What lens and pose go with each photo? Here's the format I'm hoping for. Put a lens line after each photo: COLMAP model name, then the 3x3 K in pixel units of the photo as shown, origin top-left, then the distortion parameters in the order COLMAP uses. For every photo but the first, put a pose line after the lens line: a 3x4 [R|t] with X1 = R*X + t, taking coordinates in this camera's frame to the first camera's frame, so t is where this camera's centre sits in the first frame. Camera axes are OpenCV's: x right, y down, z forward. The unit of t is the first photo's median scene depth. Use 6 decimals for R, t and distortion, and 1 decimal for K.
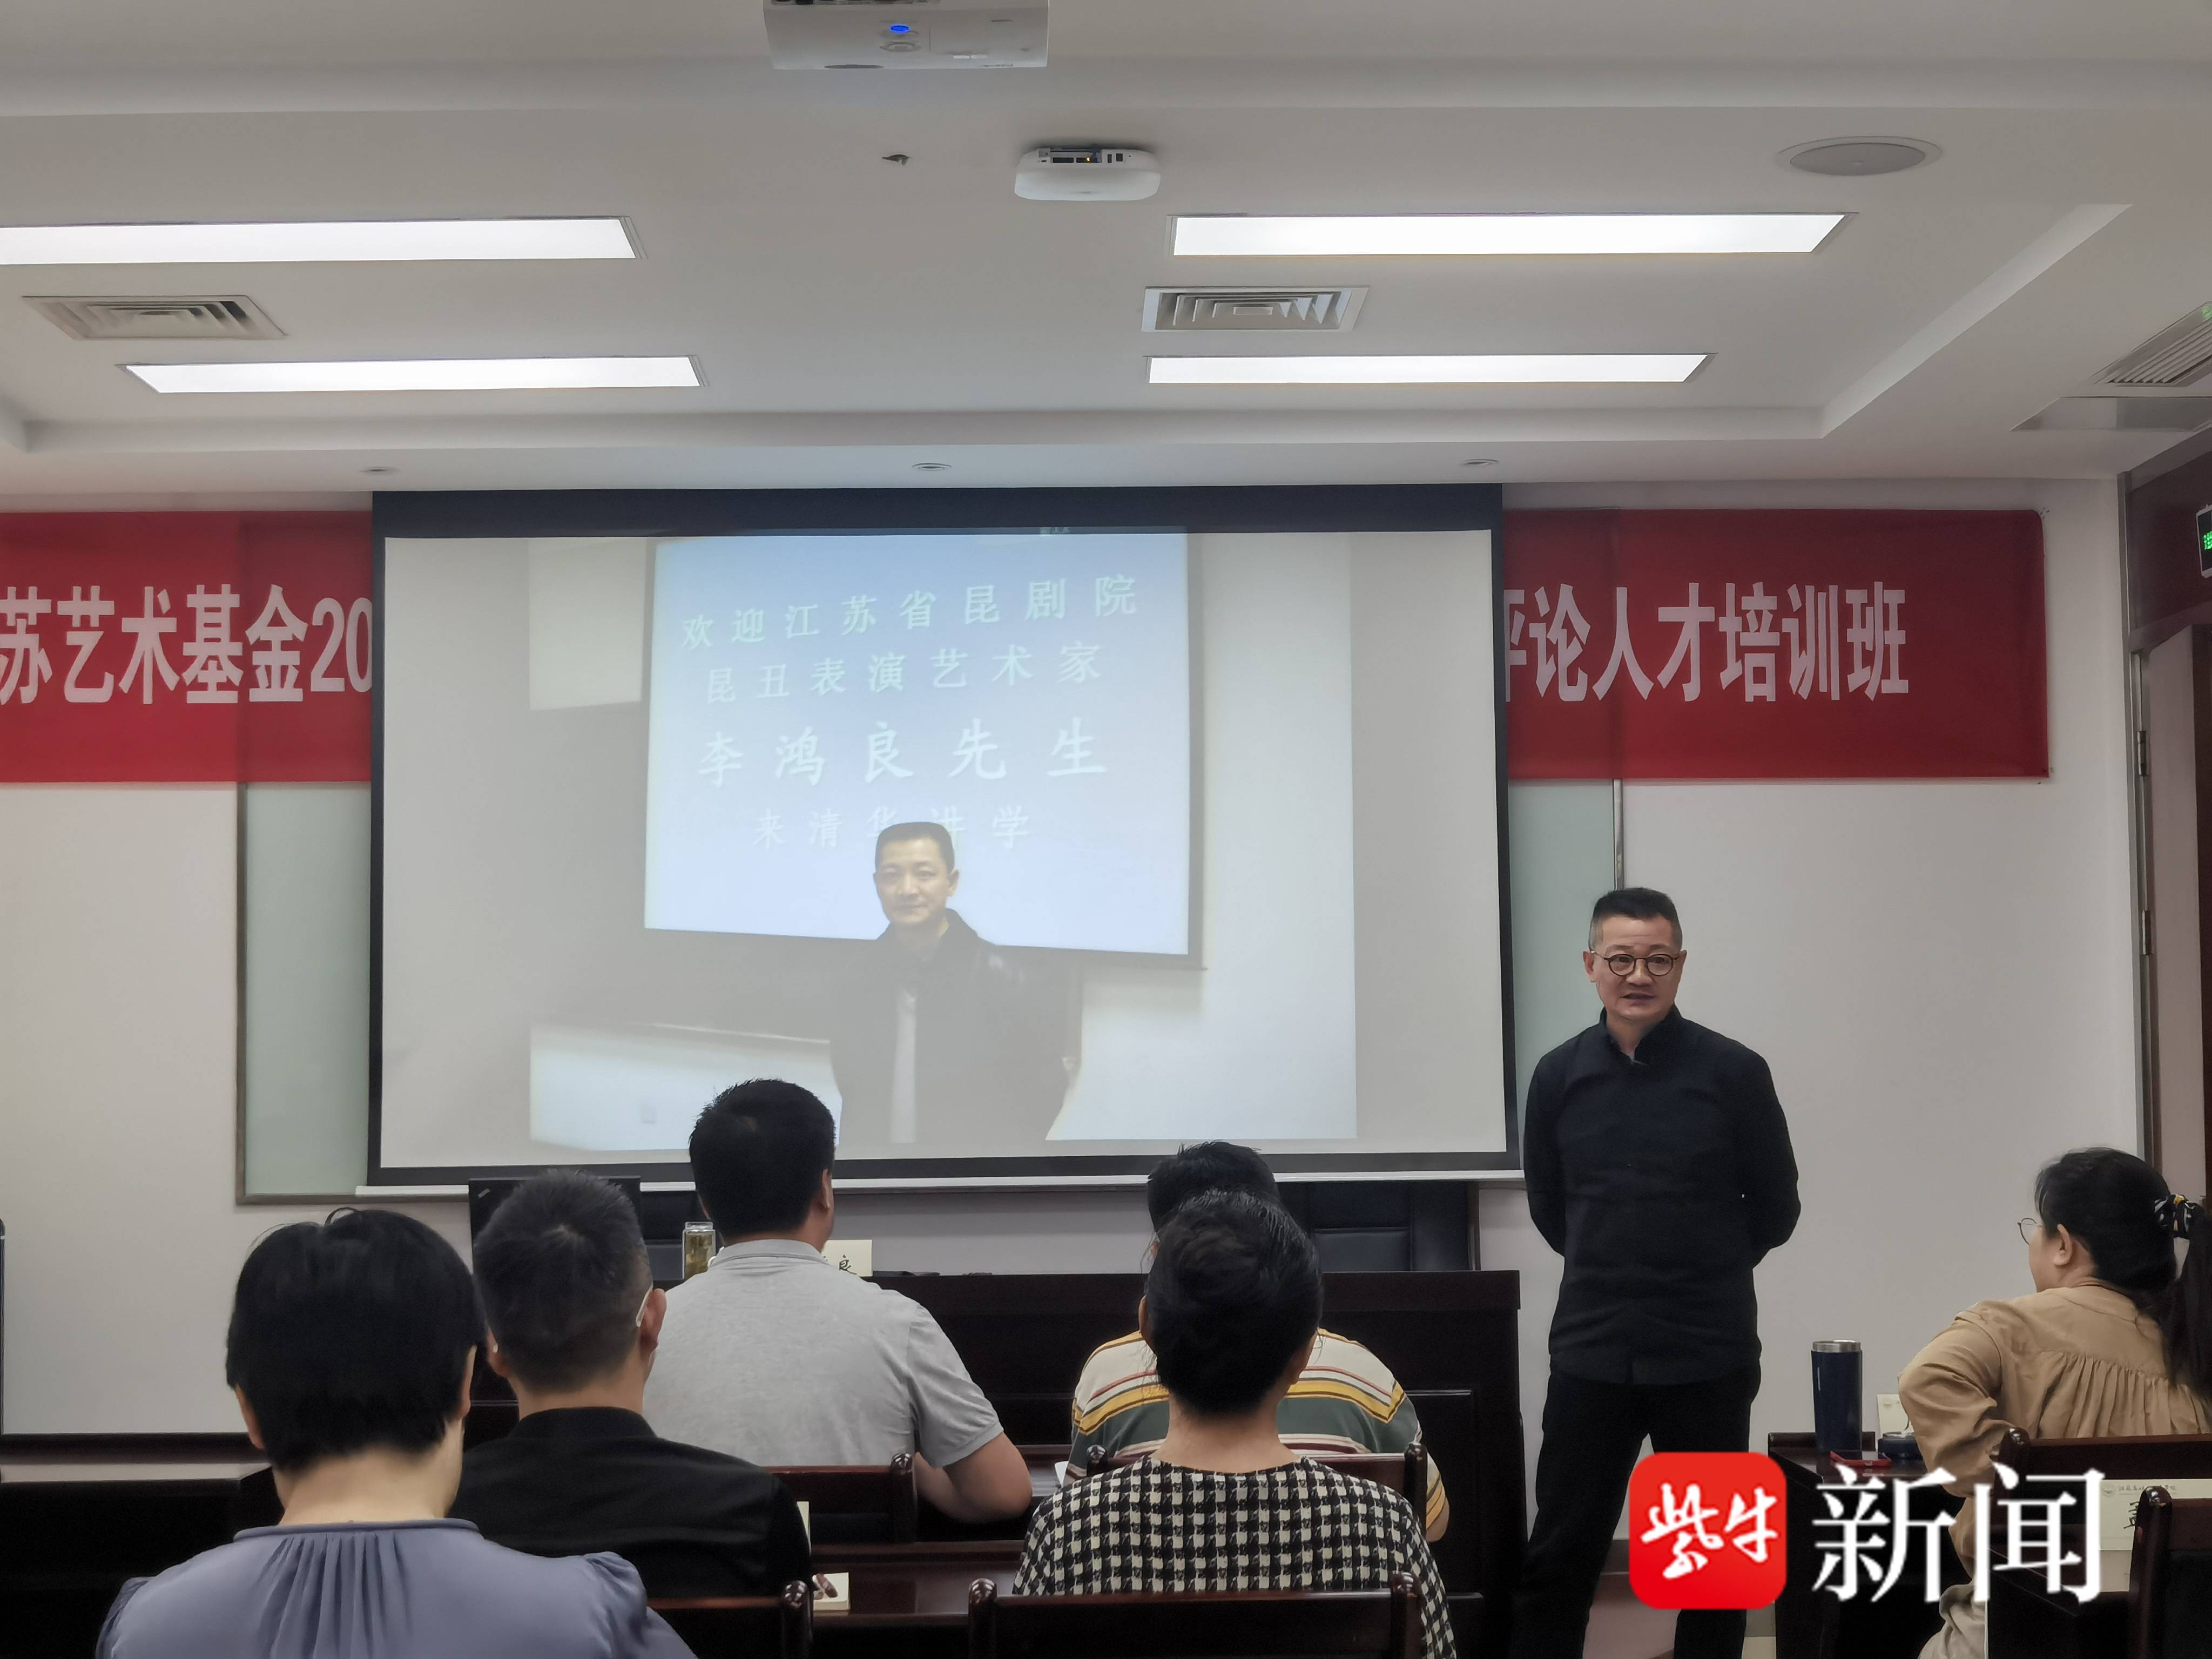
lens RADIAL K [[3711.6, 0, 1106.0], [0, 3711.6, 829.5], [0, 0, 1]] dist [0.226495, -1.815770]
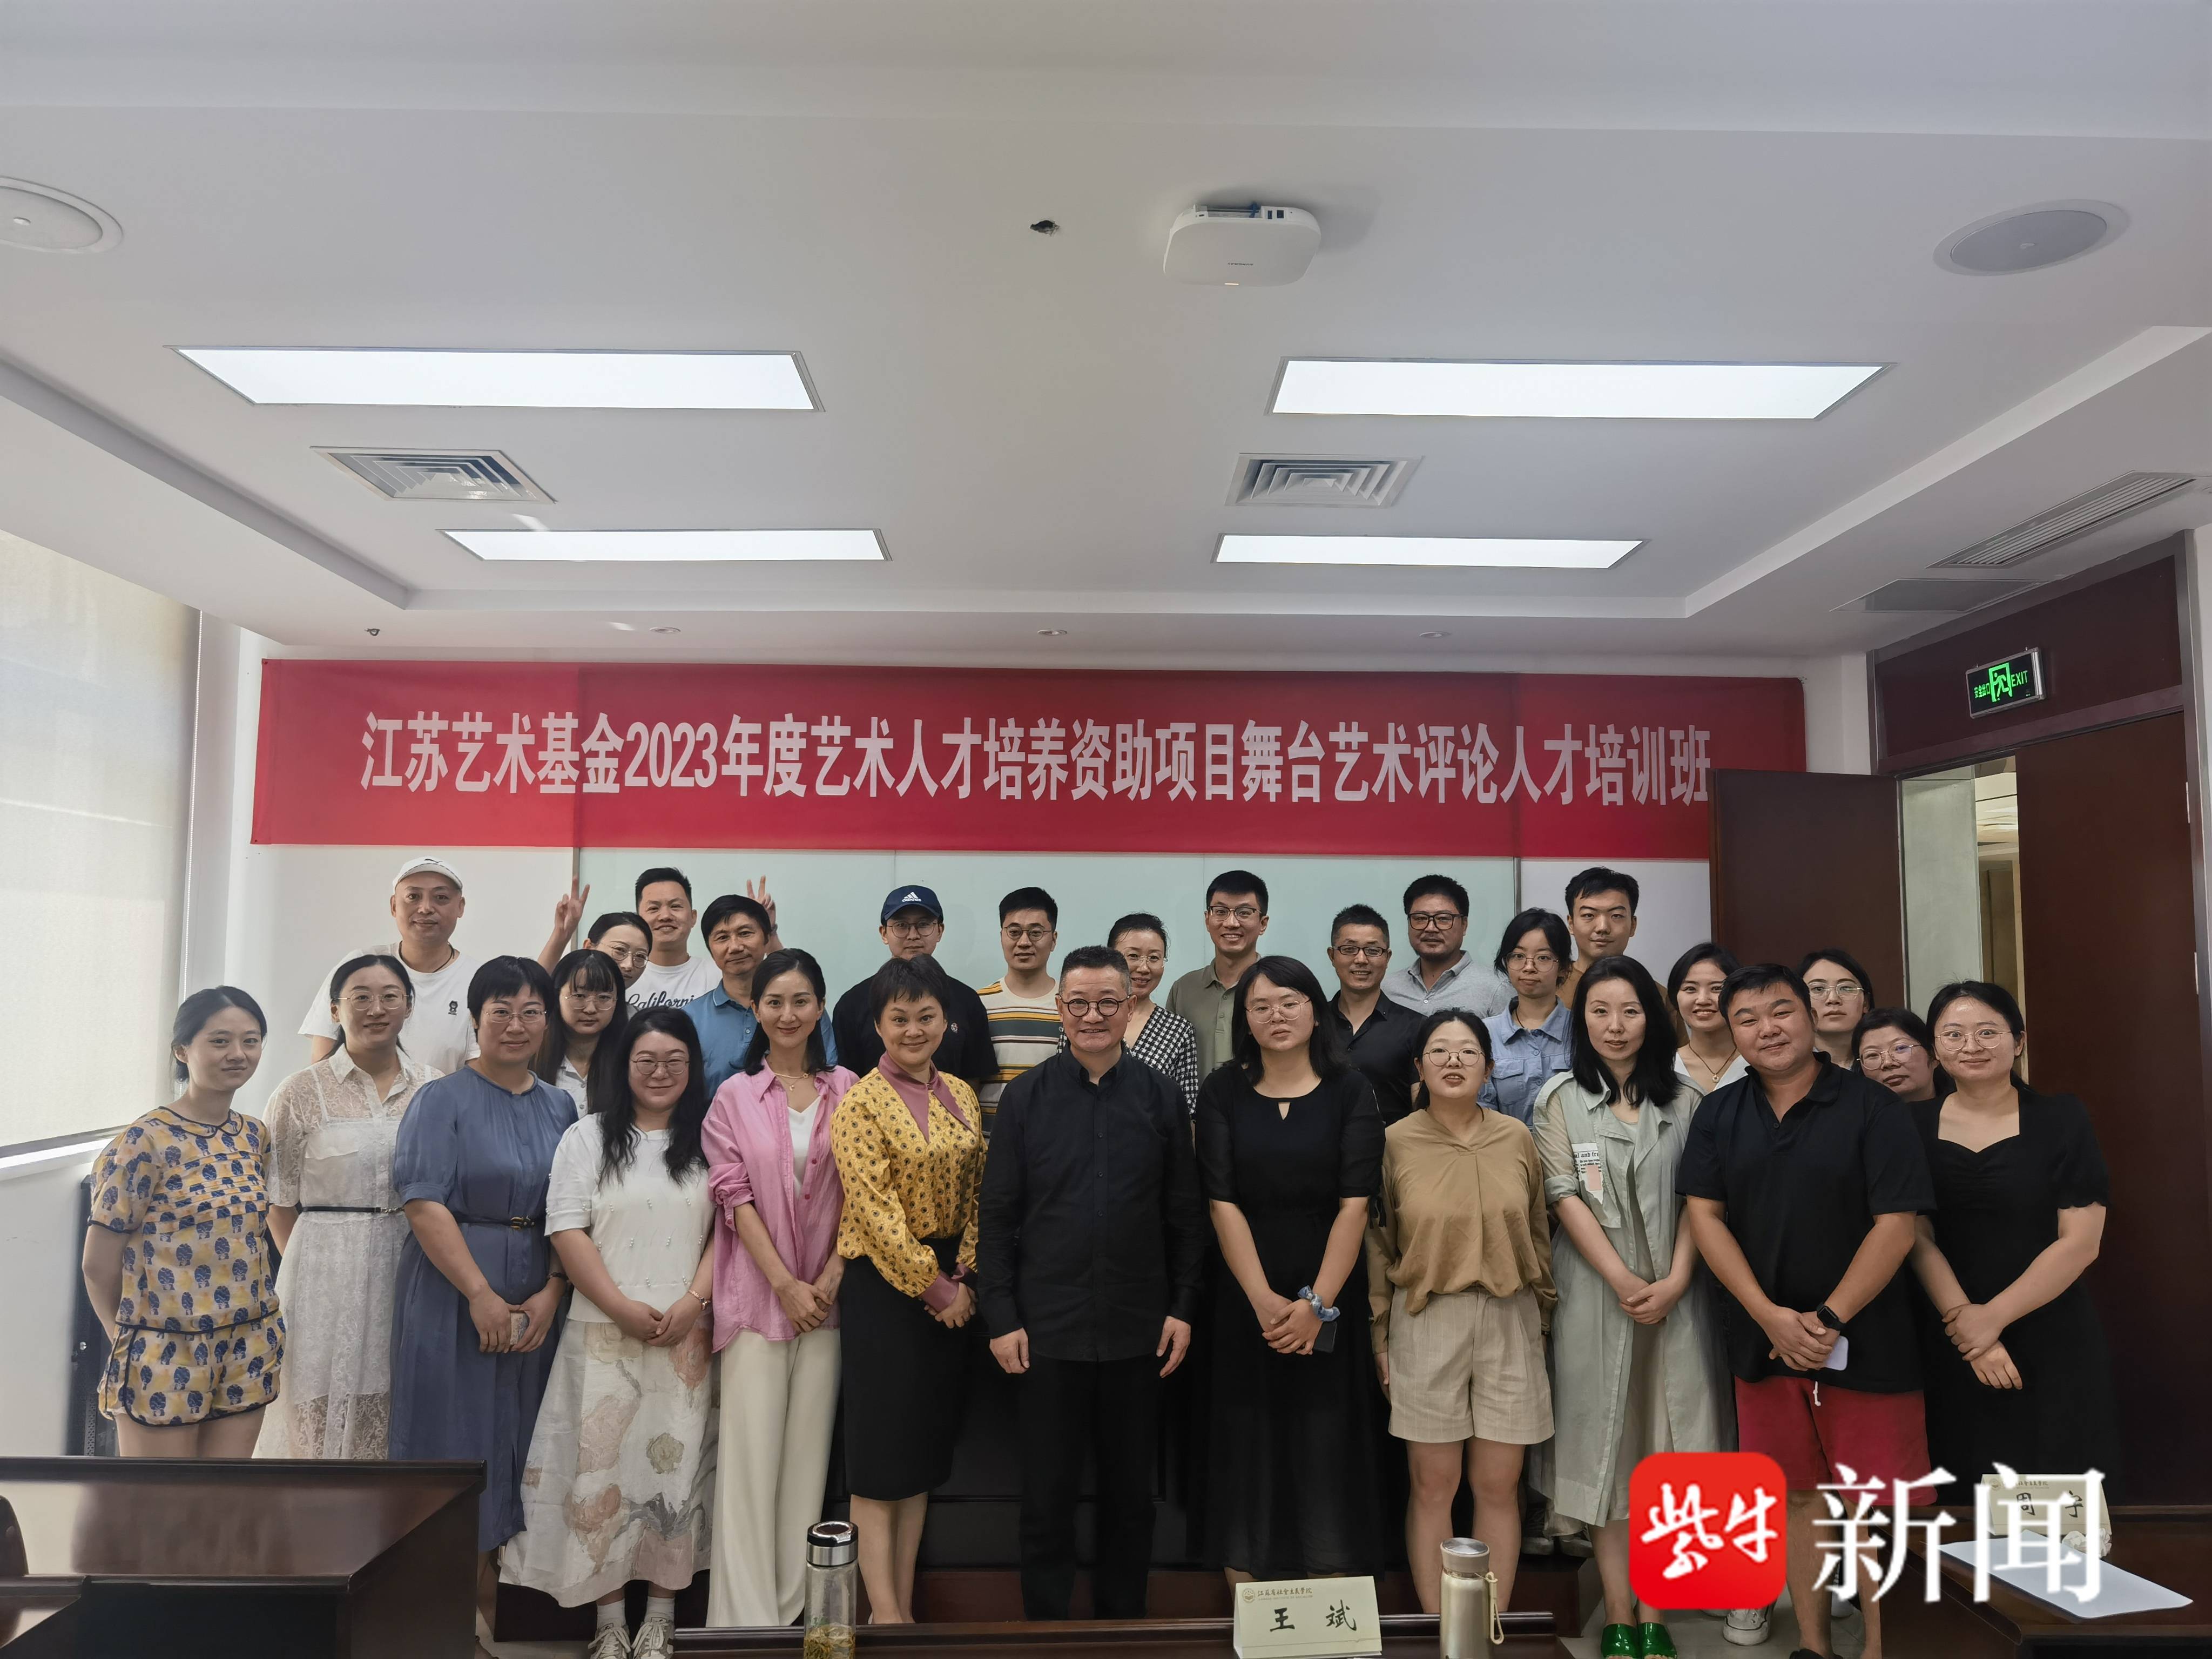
lens RADIAL K [[1614.4, 0, 1109.8], [0, 1614.4, 840.6], [0, 0, 1]] dist [-0.038935, 0.152661]
pose [[0.999920, 0.012491, 0.001898, -0.024252], [-0.012460, 0.999805, -0.015296, -0.008243], [-0.002089, 0.015271, 0.999881, 0.369980]]
